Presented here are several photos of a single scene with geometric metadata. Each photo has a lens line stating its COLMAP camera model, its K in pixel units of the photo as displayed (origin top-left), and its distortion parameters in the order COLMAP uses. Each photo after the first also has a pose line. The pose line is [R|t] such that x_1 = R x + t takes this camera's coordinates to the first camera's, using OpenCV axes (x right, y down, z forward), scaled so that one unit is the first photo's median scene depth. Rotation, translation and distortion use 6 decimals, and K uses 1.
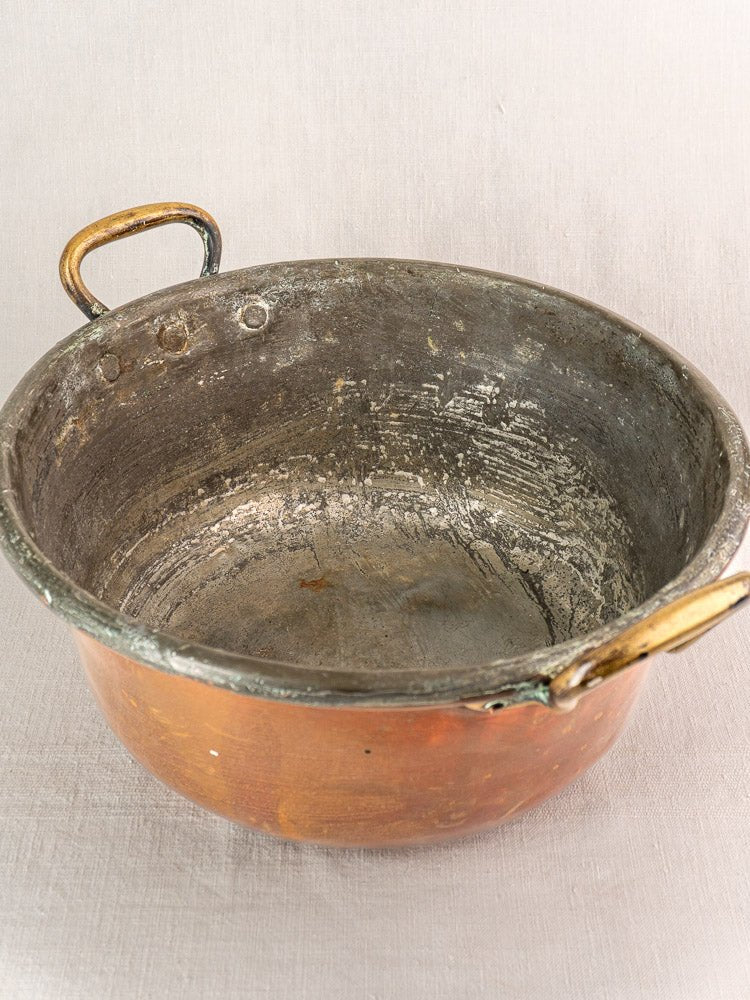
lens RADIAL K [[1505.5, 0, 373.6], [0, 1505.5, 429.1], [0, 0, 1]] dist [-0.007664, 0.072472]
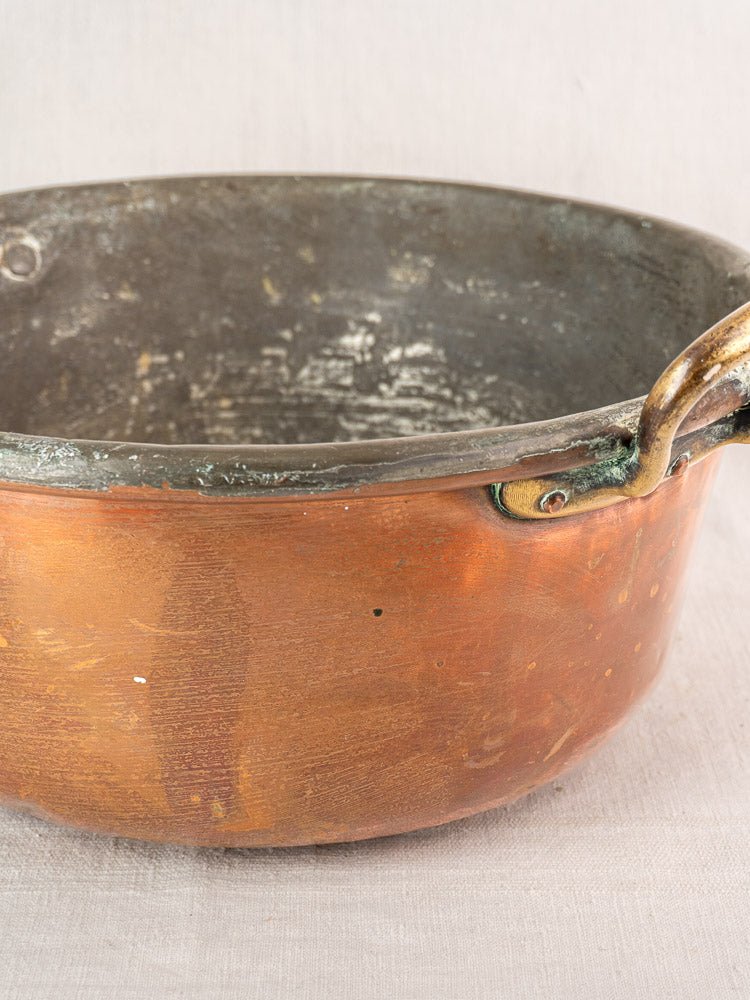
lens RADIAL K [[2247.5, 0, 375.0], [0, 2247.5, 500.0], [0, 0, 1]] dist [0.066548, 0.436934]
pose [[0.967311, -0.099407, 0.233297, -0.172790], [0.149821, 0.966268, -0.209473, 0.272219], [-0.204605, 0.237579, 0.949575, 0.001469]]
